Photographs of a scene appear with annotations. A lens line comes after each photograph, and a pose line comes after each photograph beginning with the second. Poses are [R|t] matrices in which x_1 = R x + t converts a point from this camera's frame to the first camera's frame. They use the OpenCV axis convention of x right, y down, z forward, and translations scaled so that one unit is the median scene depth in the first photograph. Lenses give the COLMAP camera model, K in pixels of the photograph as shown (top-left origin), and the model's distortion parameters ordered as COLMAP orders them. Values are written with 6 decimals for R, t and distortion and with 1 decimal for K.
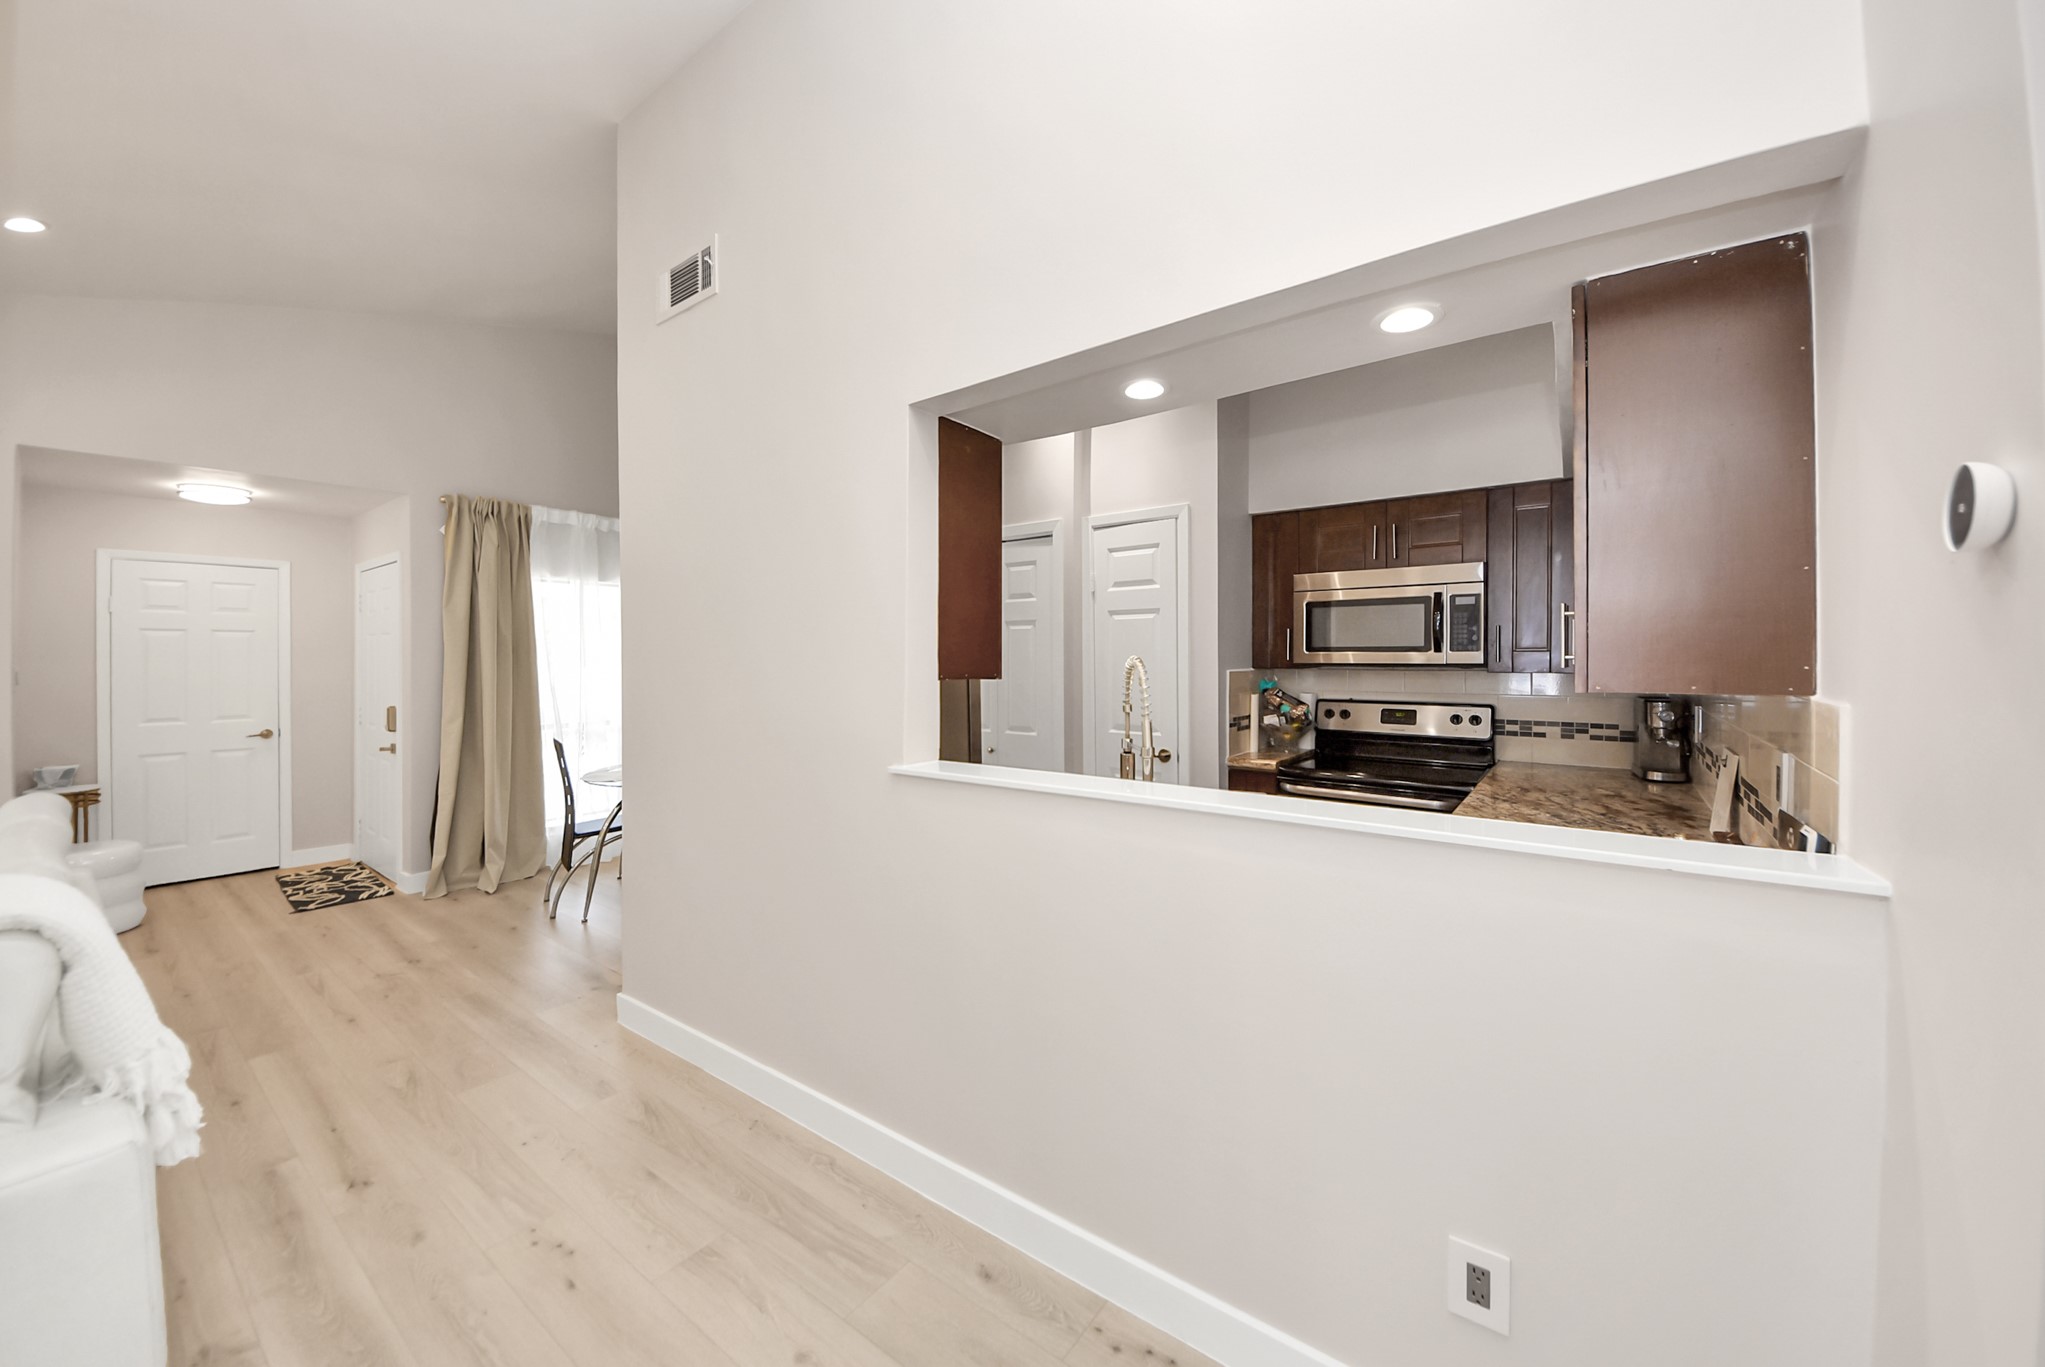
lens RADIAL K [[750.9, 0, 1023.9], [0, 750.9, 679.4], [0, 0, 1]] dist [0.002386, -0.008850]
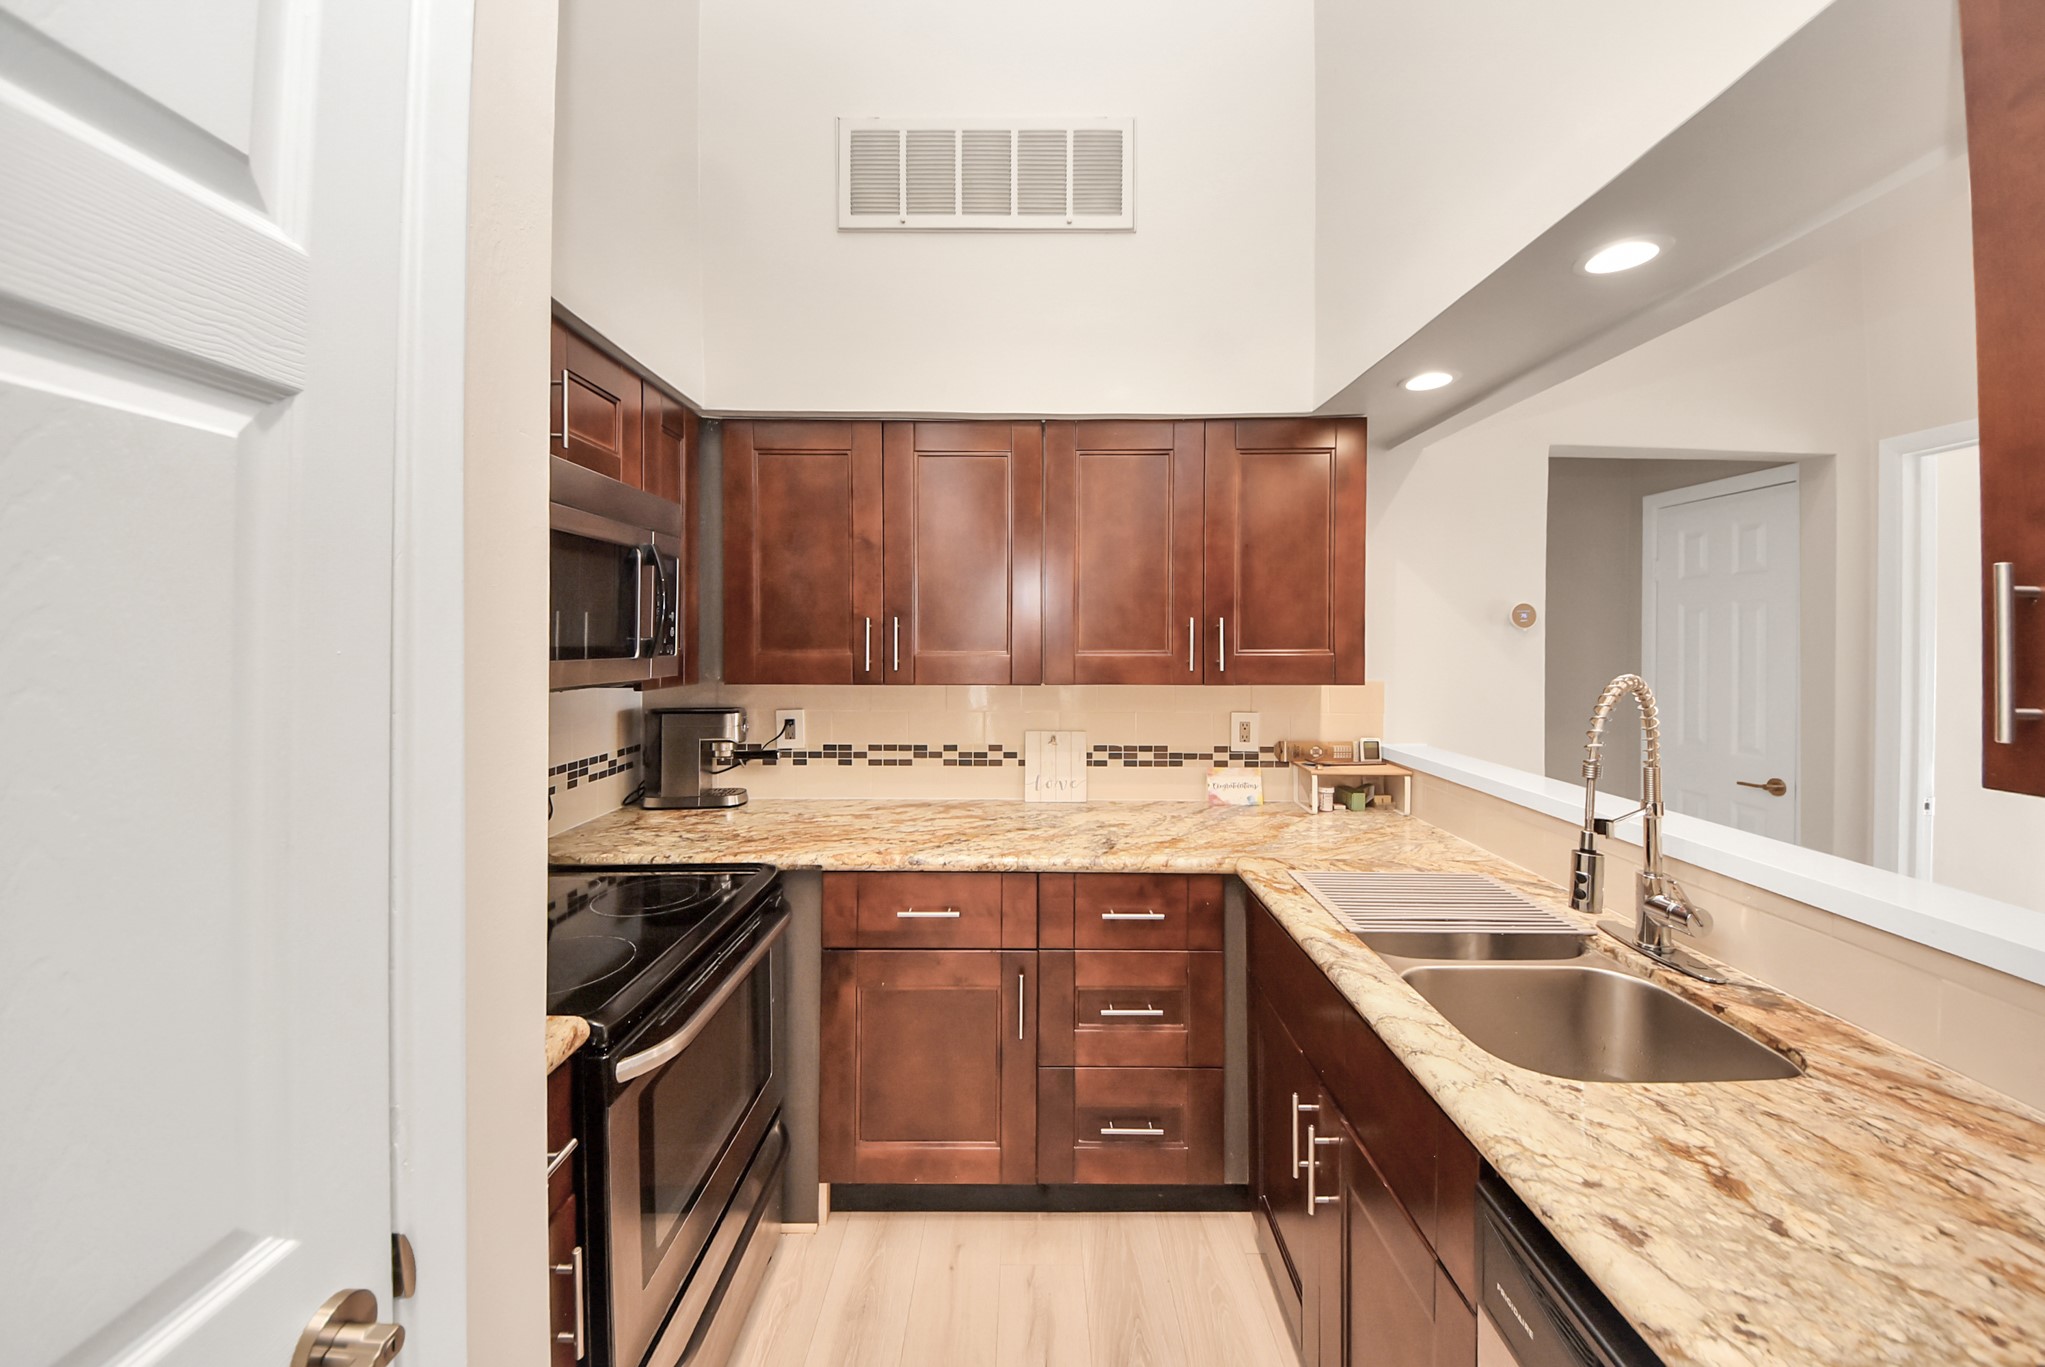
lens RADIAL K [[750.9, 0, 1025.2], [0, 750.9, 631.1], [0, 0, 1]] dist [0.002386, -0.008850]
pose [[-0.594490, 0.003555, 0.804095, -0.020245], [0.013865, 0.999887, 0.005830, -0.054259], [-0.803984, 0.014614, -0.594472, 1.097833]]
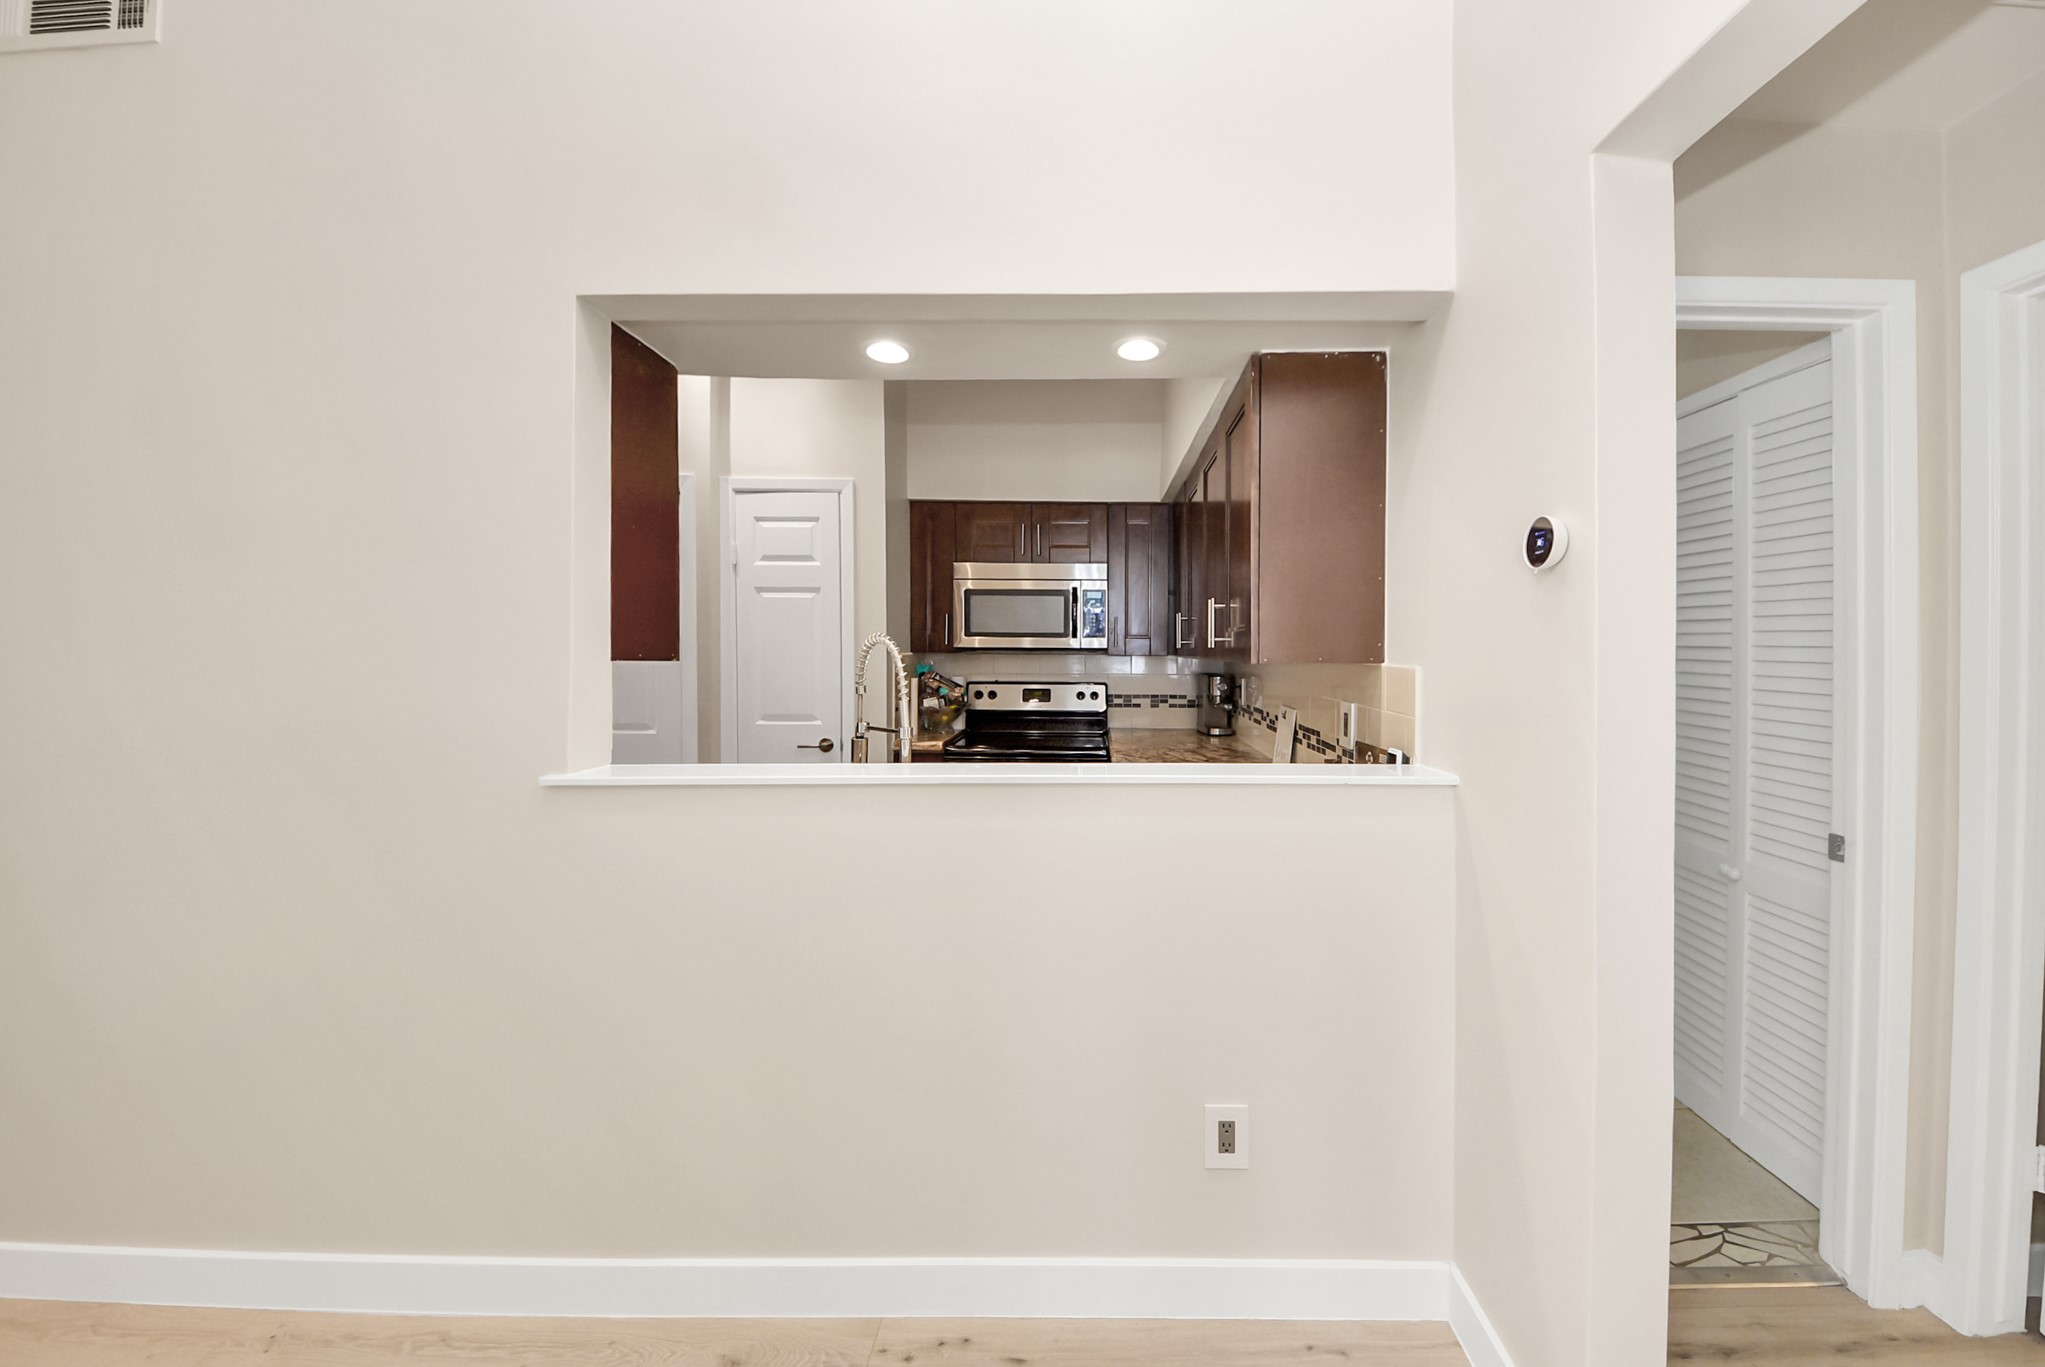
lens RADIAL K [[750.9, 0, 1078.4], [0, 750.9, 678.3], [0, 0, 1]] dist [0.002386, -0.008850]
pose [[0.799374, -0.017451, 0.600580, -0.145378], [0.011430, 0.999839, 0.013838, 0.010328], [-0.600725, -0.004197, 0.799445, 0.063279]]
